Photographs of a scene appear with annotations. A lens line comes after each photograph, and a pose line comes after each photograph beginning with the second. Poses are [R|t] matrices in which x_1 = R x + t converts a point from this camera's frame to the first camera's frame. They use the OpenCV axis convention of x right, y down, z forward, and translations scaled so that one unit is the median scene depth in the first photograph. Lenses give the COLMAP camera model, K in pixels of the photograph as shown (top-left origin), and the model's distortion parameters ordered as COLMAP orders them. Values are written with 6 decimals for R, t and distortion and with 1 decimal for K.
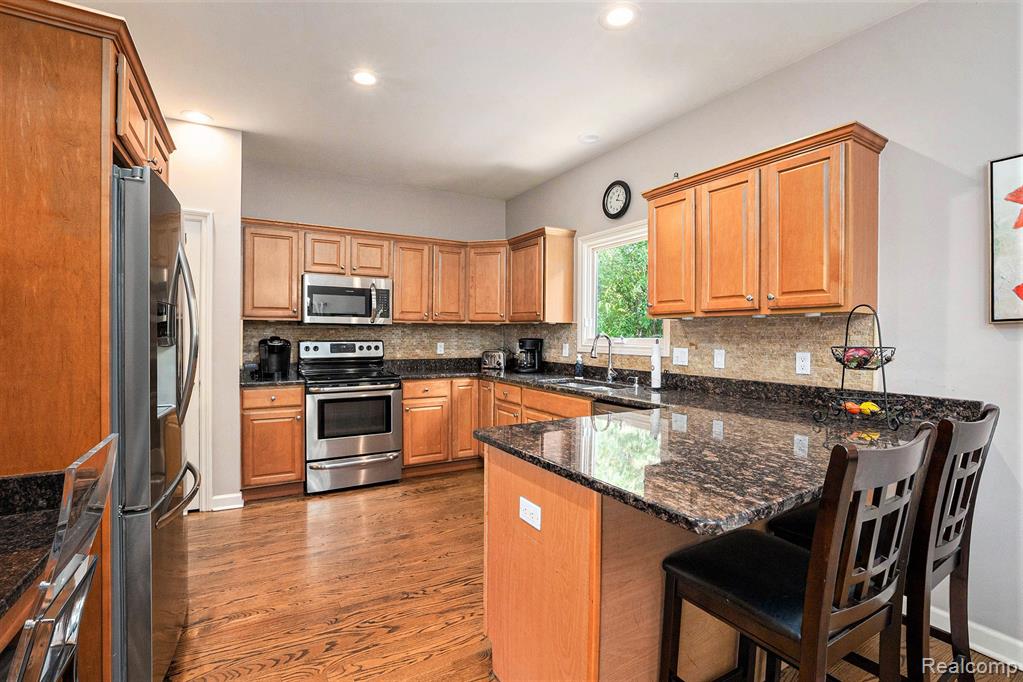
lens RADIAL K [[462.6, 0, 511.5], [0, 462.6, 341.0], [0, 0, 1]] dist [-0.065238, 0.014266]
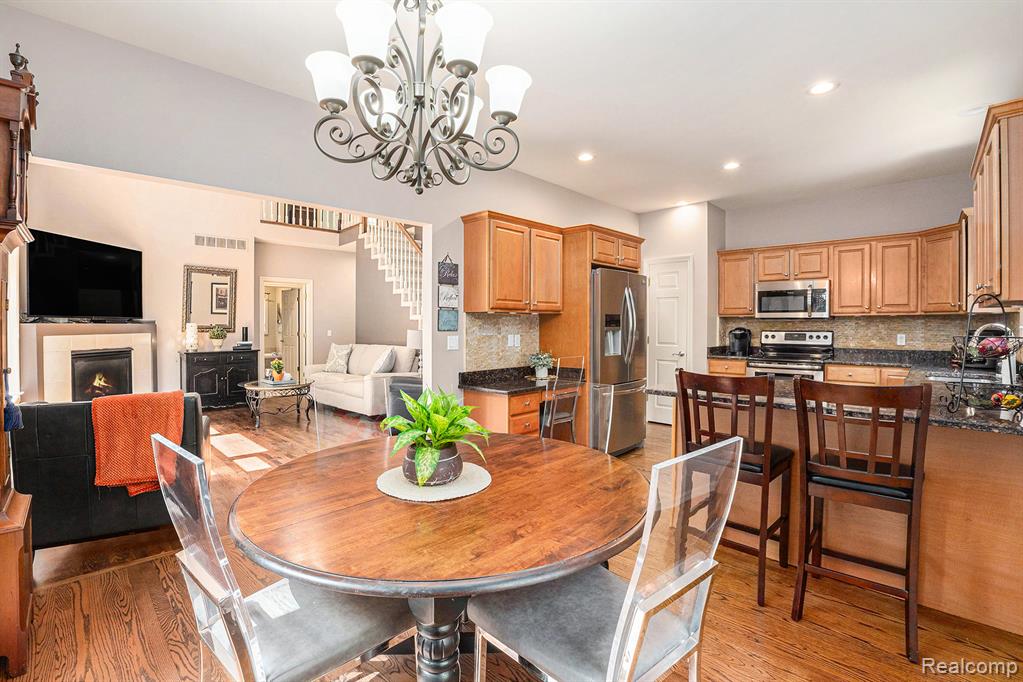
lens RADIAL K [[469.9, 0, 511.5], [0, 469.9, 341.0], [0, 0, 1]] dist [-0.079334, 0.023761]
pose [[0.252096, 0.024241, -0.967399, 0.676865], [-0.013979, 0.999673, 0.021407, 0.011066], [0.967601, 0.008127, 0.252352, -0.085298]]
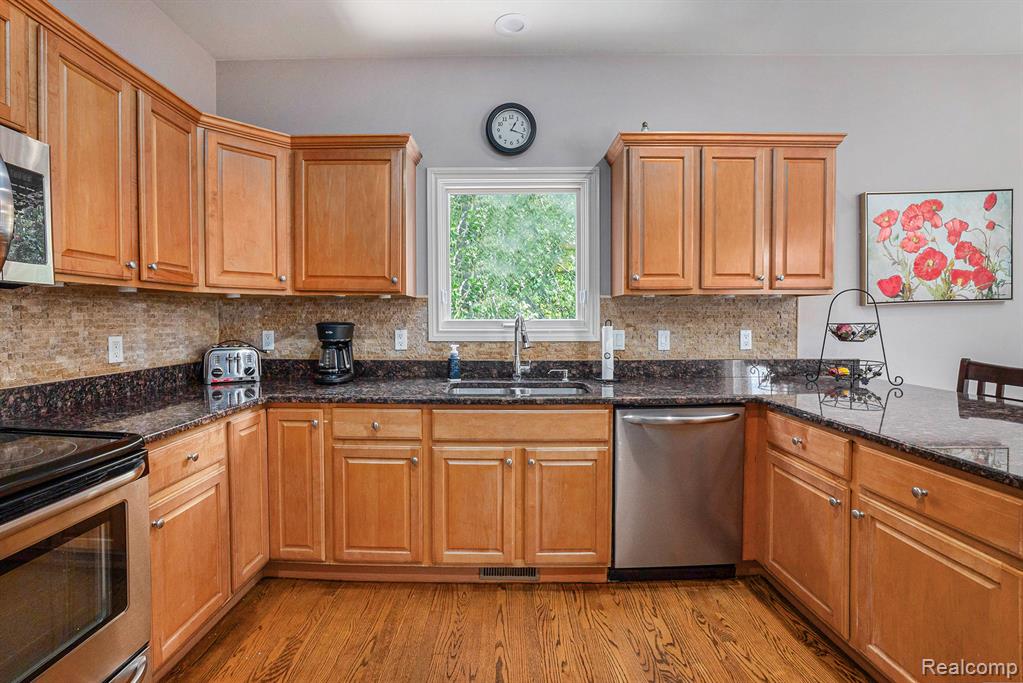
lens RADIAL K [[462.6, 0, 511.5], [0, 462.6, 341.5], [0, 0, 1]] dist [-0.065238, 0.014266]
pose [[0.507789, -0.048317, 0.860125, -0.369104], [0.015866, 0.998781, 0.046740, -0.005245], [-0.861335, -0.010087, 0.507937, 0.566161]]
